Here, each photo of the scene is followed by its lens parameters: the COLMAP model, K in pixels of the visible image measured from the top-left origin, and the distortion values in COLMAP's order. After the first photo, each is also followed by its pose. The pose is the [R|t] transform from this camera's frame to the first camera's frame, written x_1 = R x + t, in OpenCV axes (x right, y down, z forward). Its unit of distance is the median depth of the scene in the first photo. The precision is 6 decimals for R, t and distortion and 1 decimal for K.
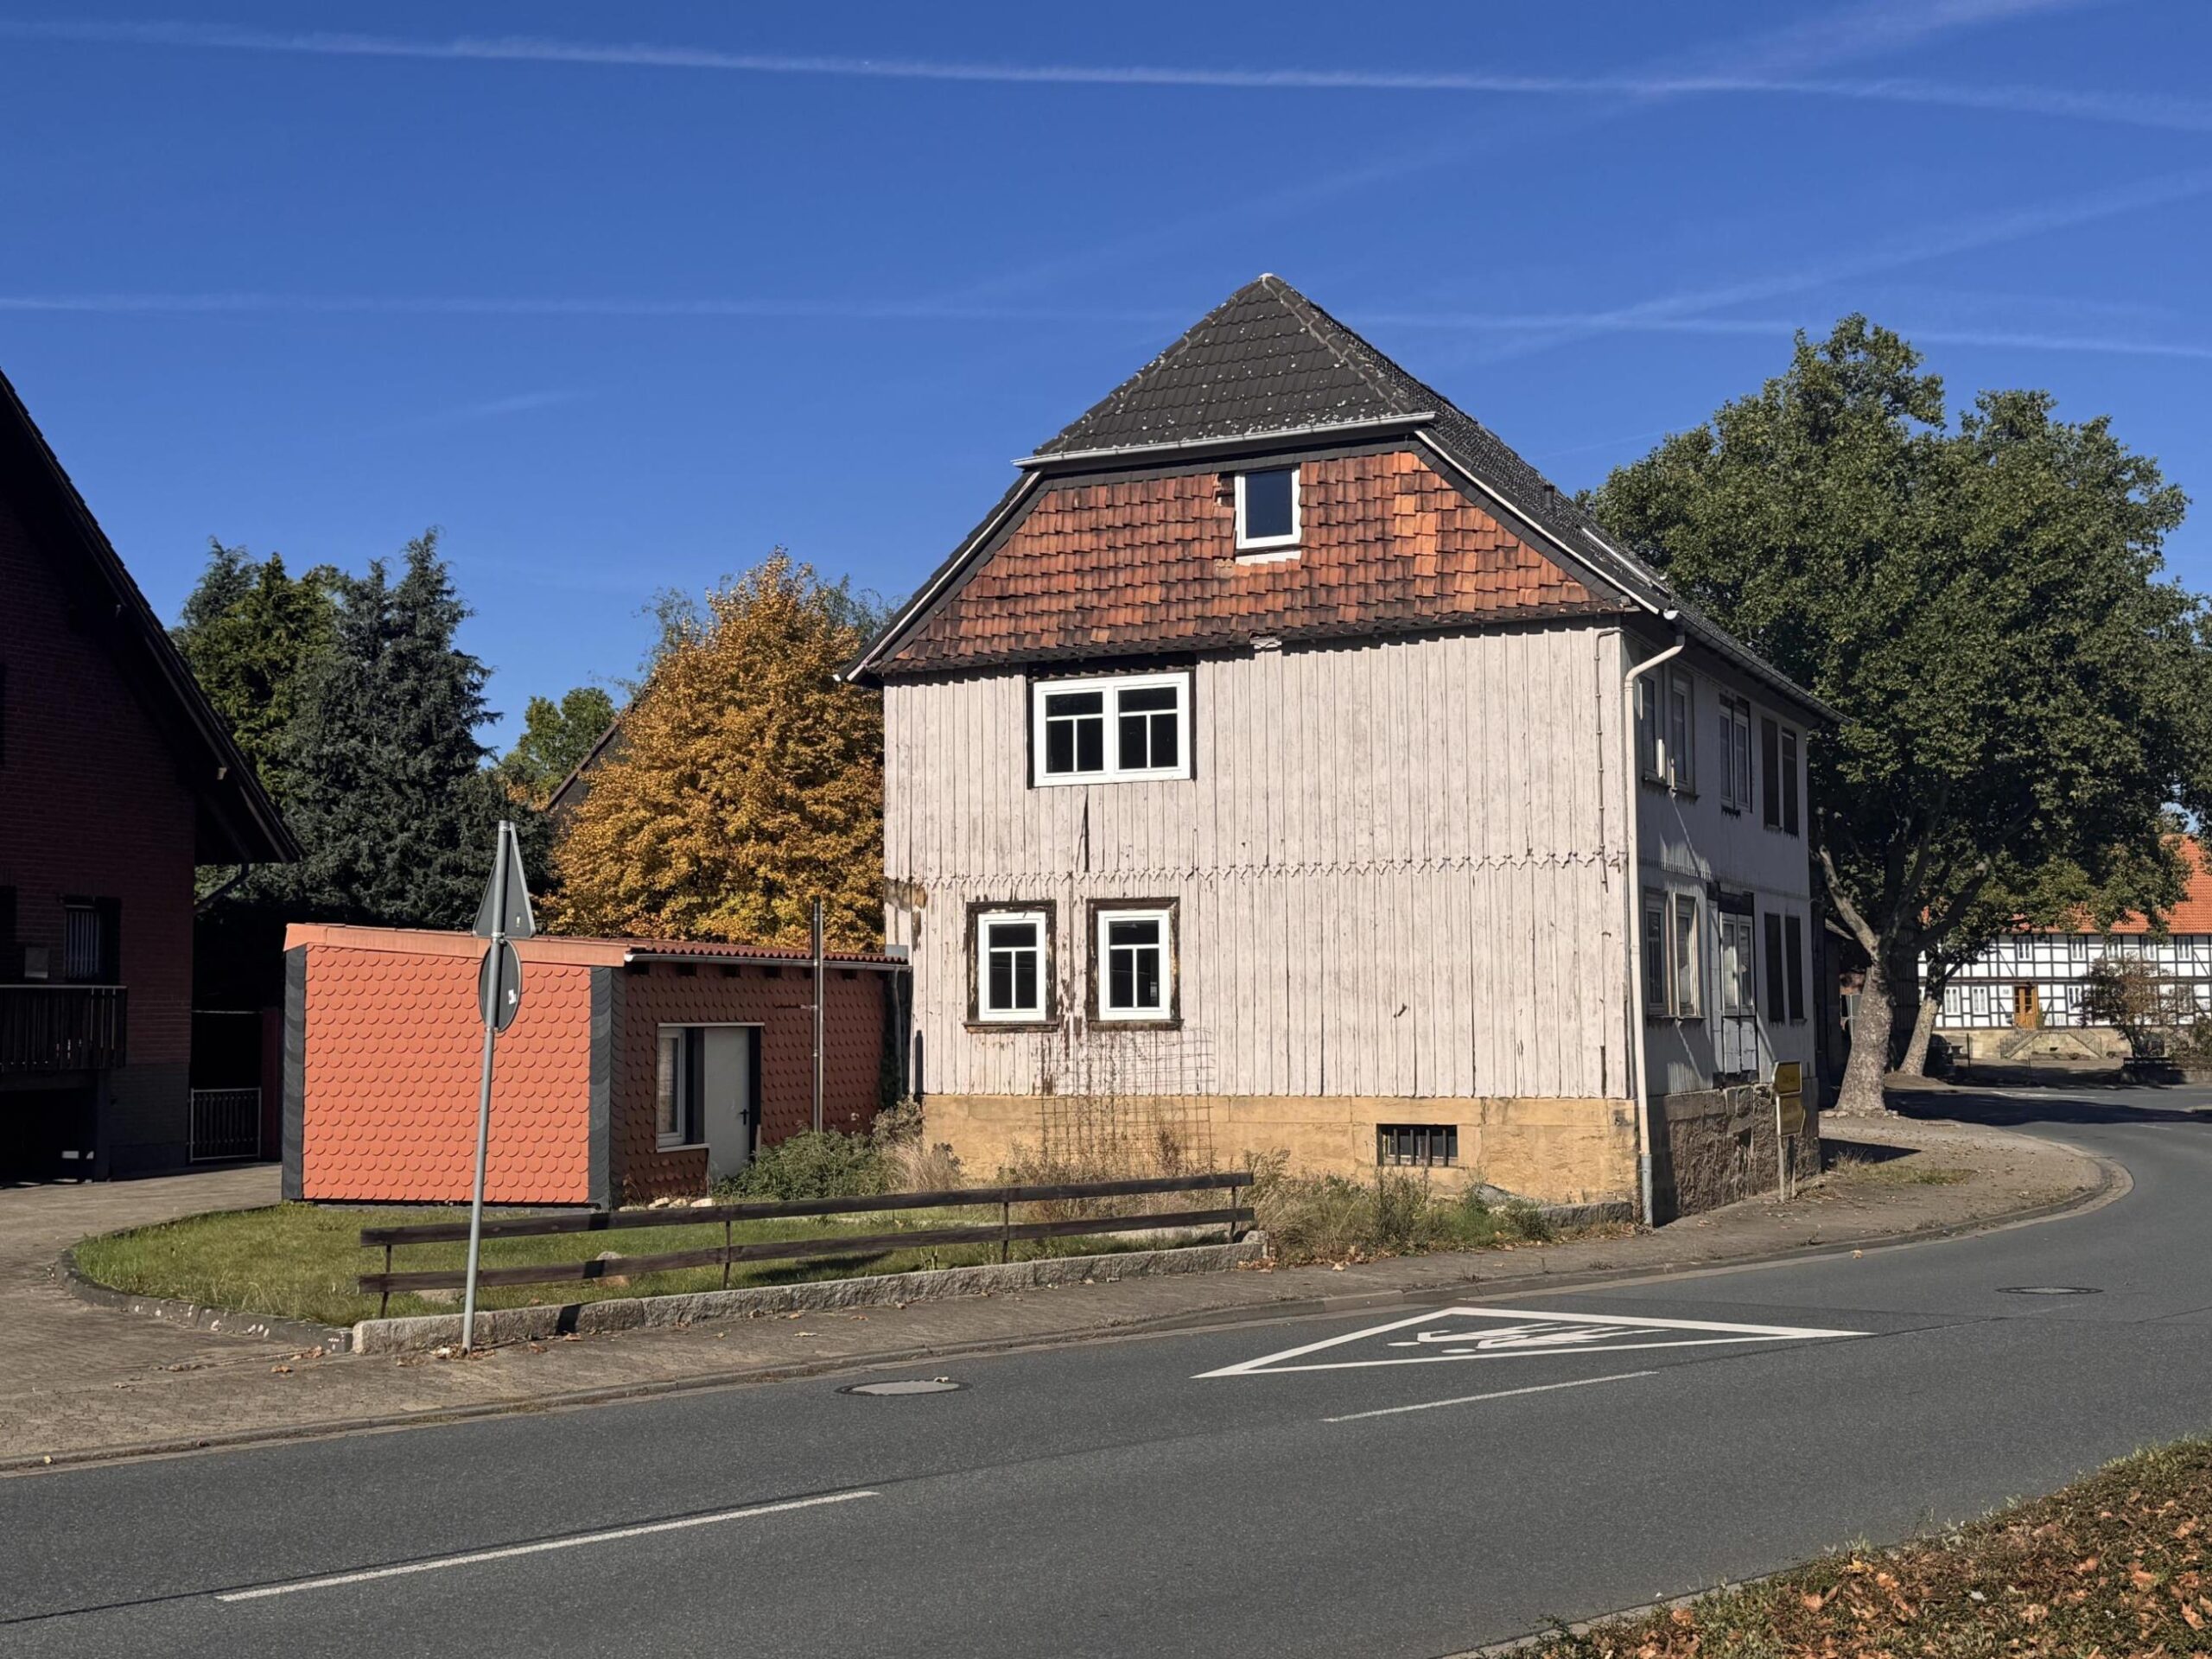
lens RADIAL K [[2487.8, 0, 1106.0], [0, 2487.8, 829.5], [0, 0, 1]] dist [0.159102, -0.007597]
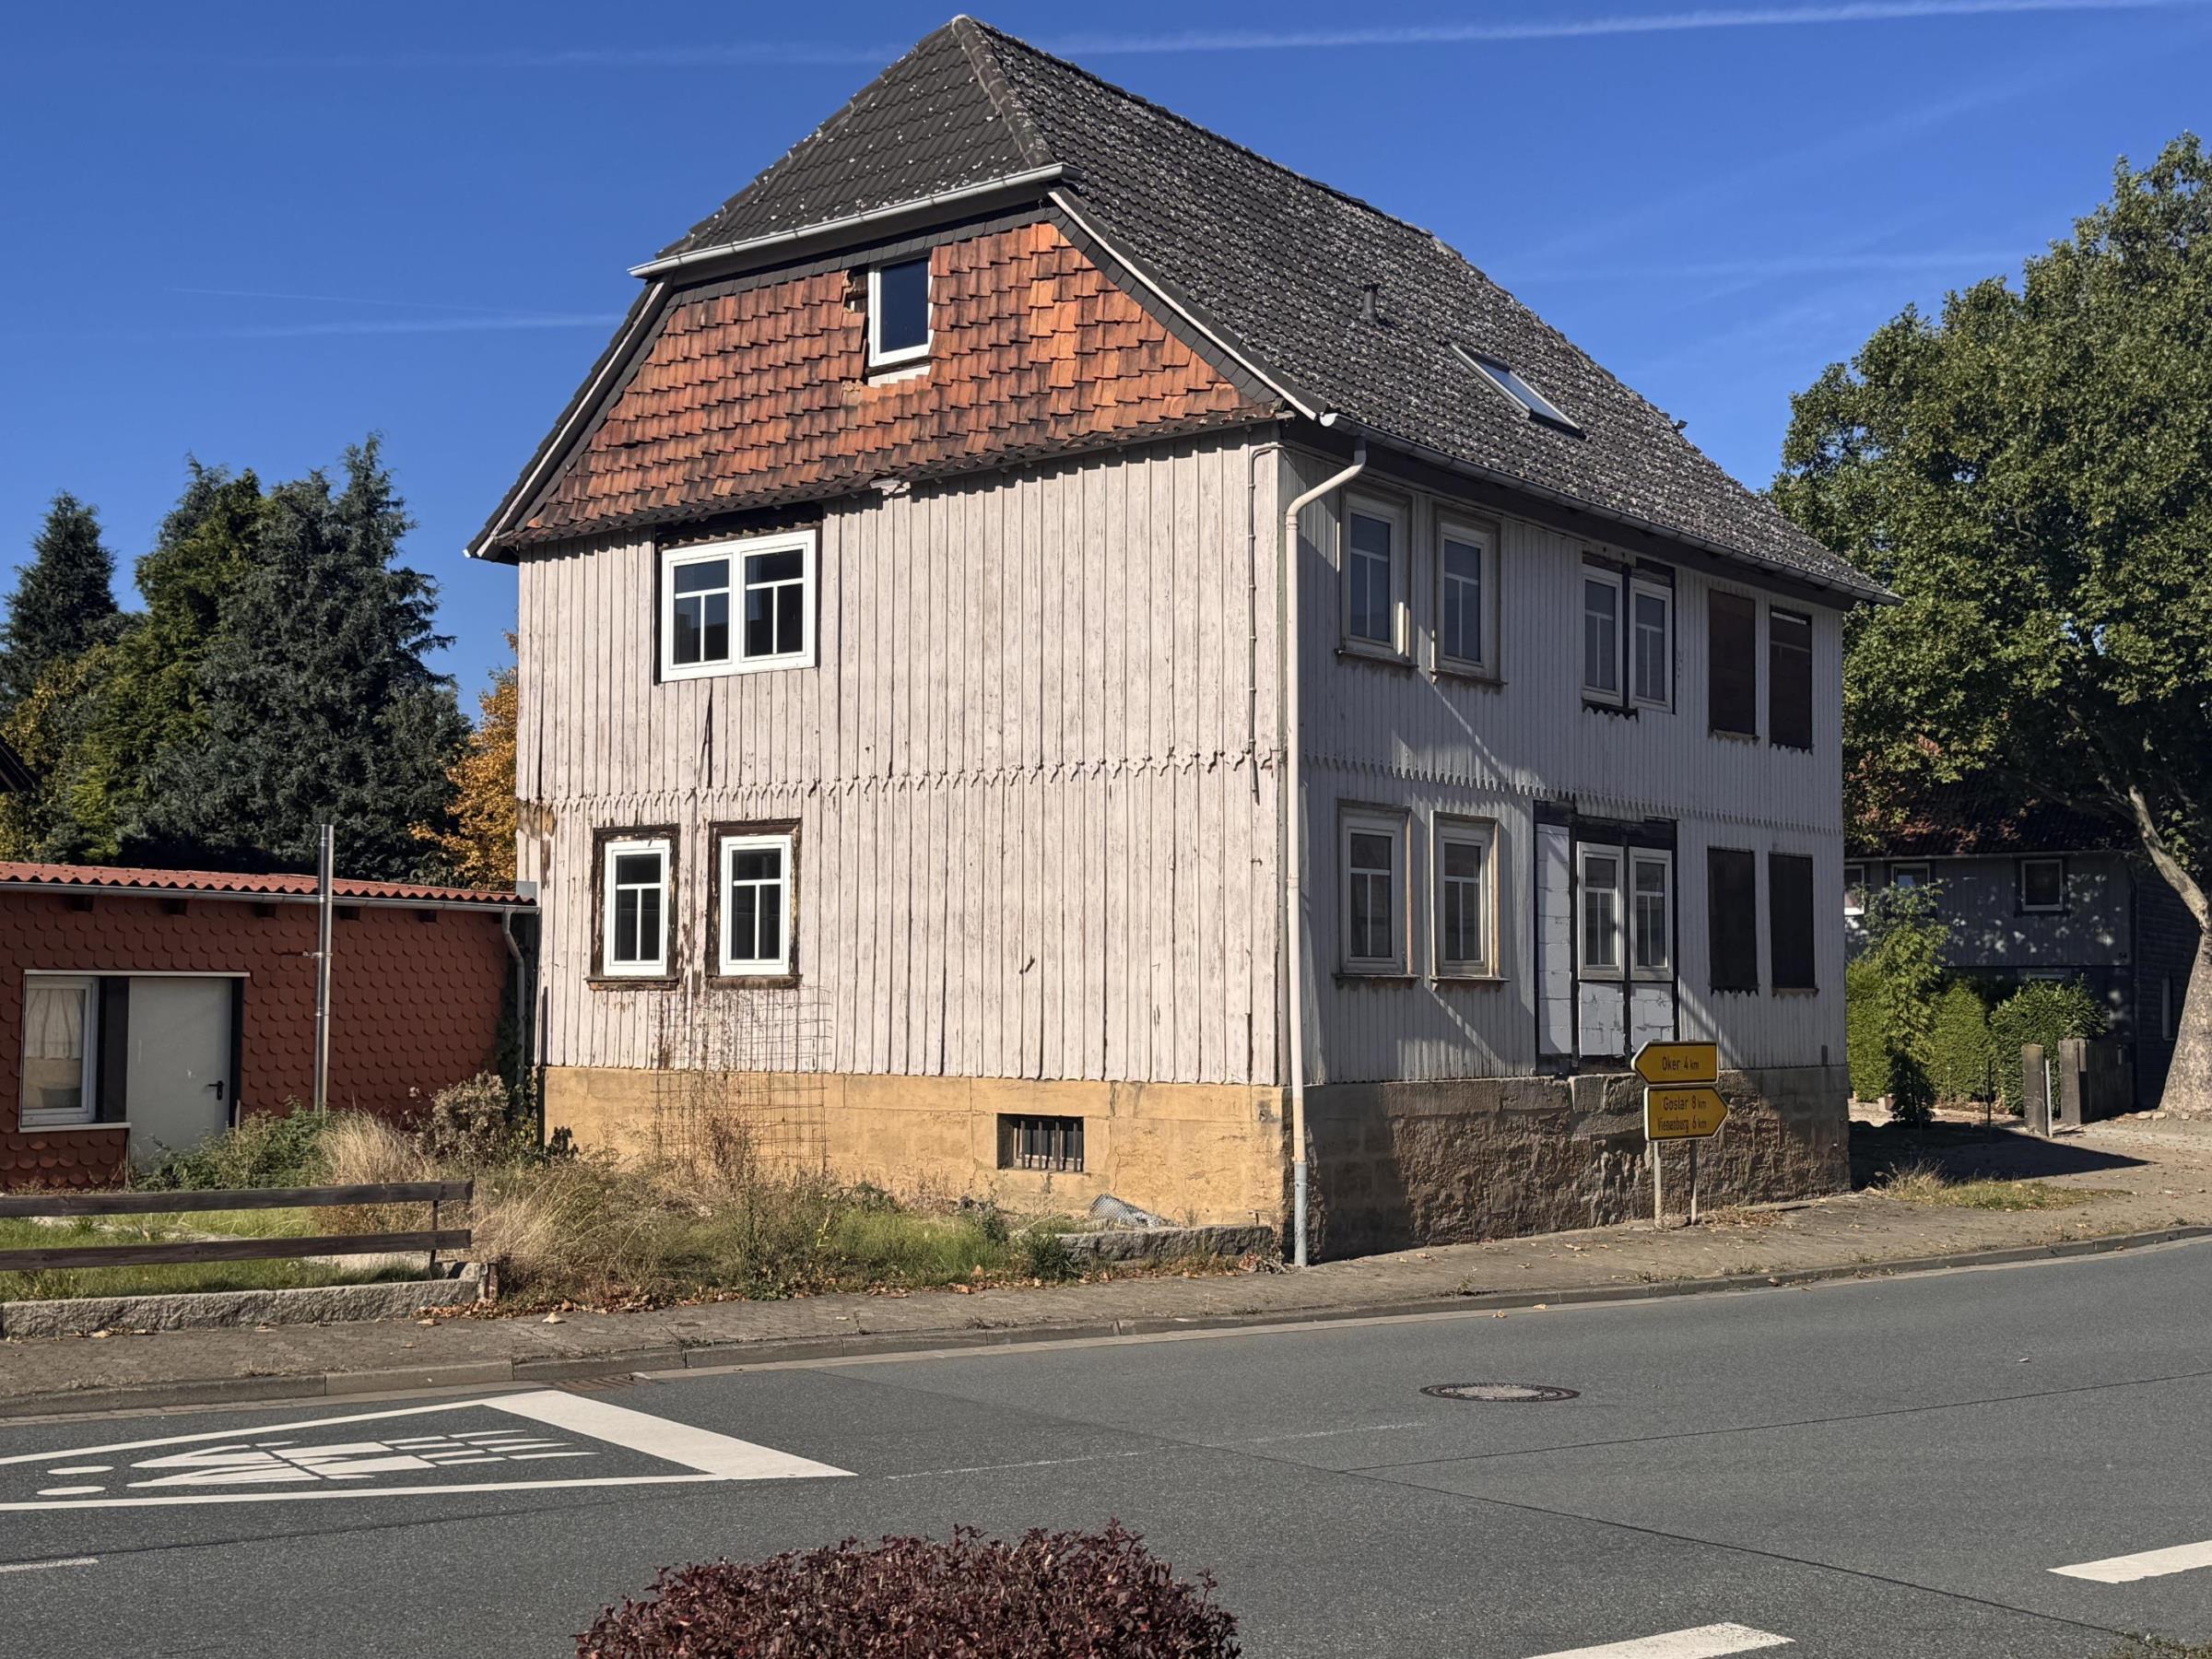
lens RADIAL K [[2487.8, 0, 1106.0], [0, 2487.8, 829.5], [0, 0, 1]] dist [0.159102, -0.007597]
pose [[0.976697, -0.000913, -0.214620, 0.290350], [0.003195, 0.999942, 0.010285, 0.022922], [0.214599, -0.010731, 0.976643, 0.257035]]
